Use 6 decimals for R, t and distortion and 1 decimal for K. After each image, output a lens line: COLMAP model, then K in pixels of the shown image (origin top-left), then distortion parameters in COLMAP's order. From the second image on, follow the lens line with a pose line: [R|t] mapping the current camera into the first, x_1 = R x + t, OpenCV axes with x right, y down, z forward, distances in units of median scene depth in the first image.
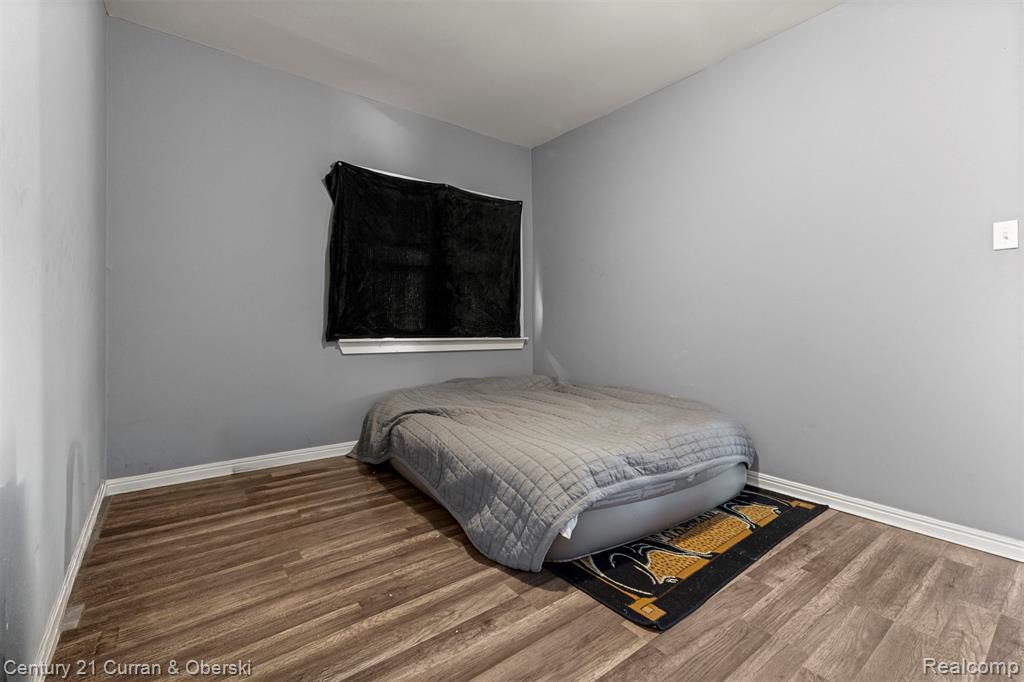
lens RADIAL K [[436.8, 0, 510.5], [0, 436.8, 338.0], [0, 0, 1]] dist [0.001099, -0.000287]
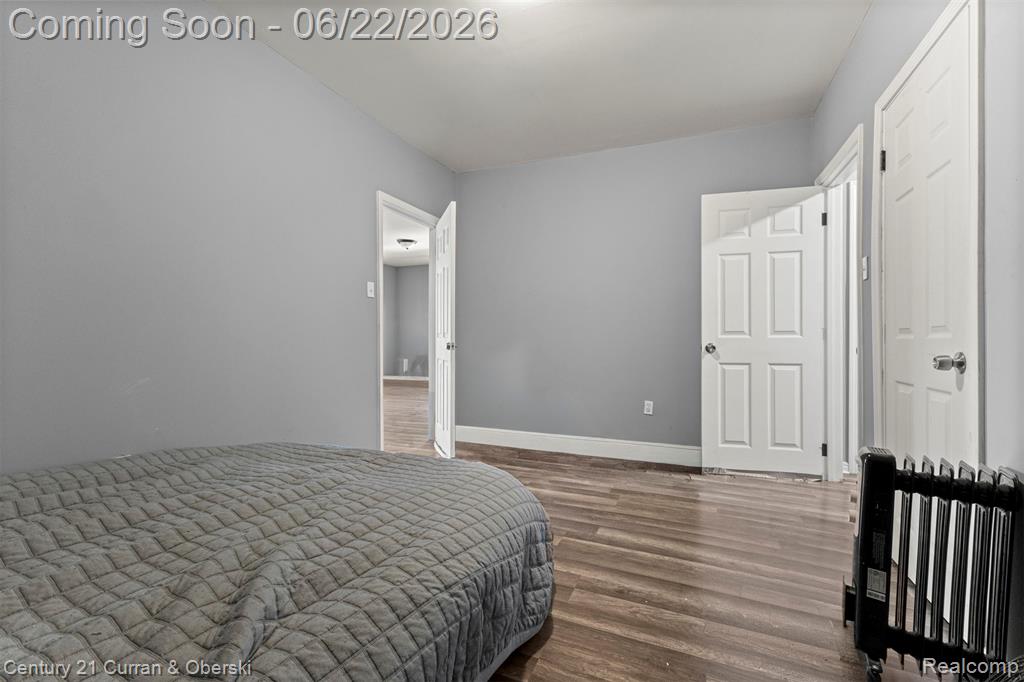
lens RADIAL K [[436.8, 0, 510.5], [0, 436.8, 338.0], [0, 0, 1]] dist [0.001099, -0.000287]
pose [[-0.489571, -0.002972, 0.871958, -0.906013], [0.017848, 0.999751, 0.013428, -0.065233], [-0.871781, 0.022136, -0.489396, 1.750220]]
